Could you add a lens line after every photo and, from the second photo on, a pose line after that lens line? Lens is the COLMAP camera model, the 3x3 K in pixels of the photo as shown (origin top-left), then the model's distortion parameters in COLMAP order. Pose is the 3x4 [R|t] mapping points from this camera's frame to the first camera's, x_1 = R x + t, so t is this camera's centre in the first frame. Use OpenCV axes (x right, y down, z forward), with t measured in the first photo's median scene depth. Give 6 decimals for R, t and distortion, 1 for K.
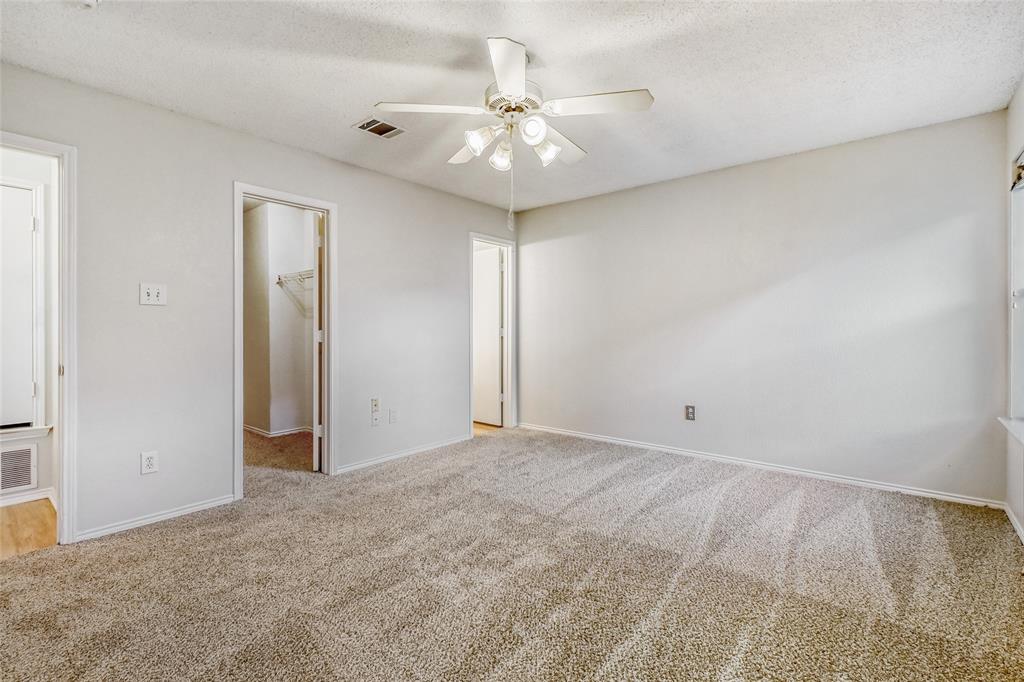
lens RADIAL K [[463.3, 0, 504.5], [0, 463.3, 335.0], [0, 0, 1]] dist [0.010758, -0.004986]
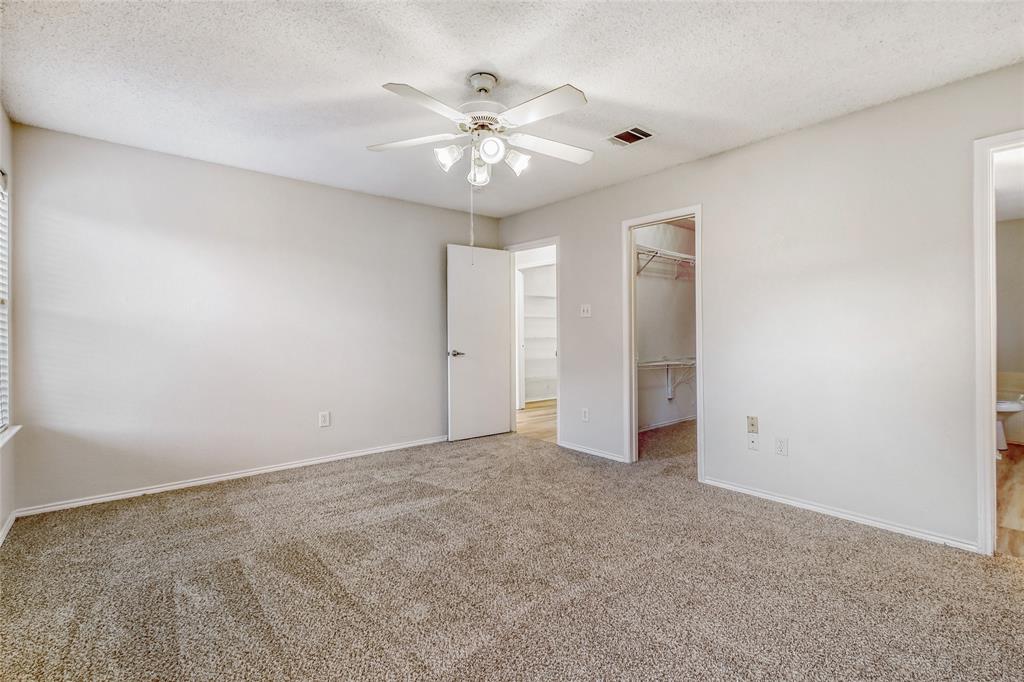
lens RADIAL K [[463.3, 0, 513.1], [0, 463.3, 329.1], [0, 0, 1]] dist [0.010758, -0.004986]
pose [[-0.155444, -0.000710, -0.987844, 0.782326], [-0.010004, 0.999950, 0.000855, -0.020222], [0.987794, 0.010015, -0.155443, 0.903213]]
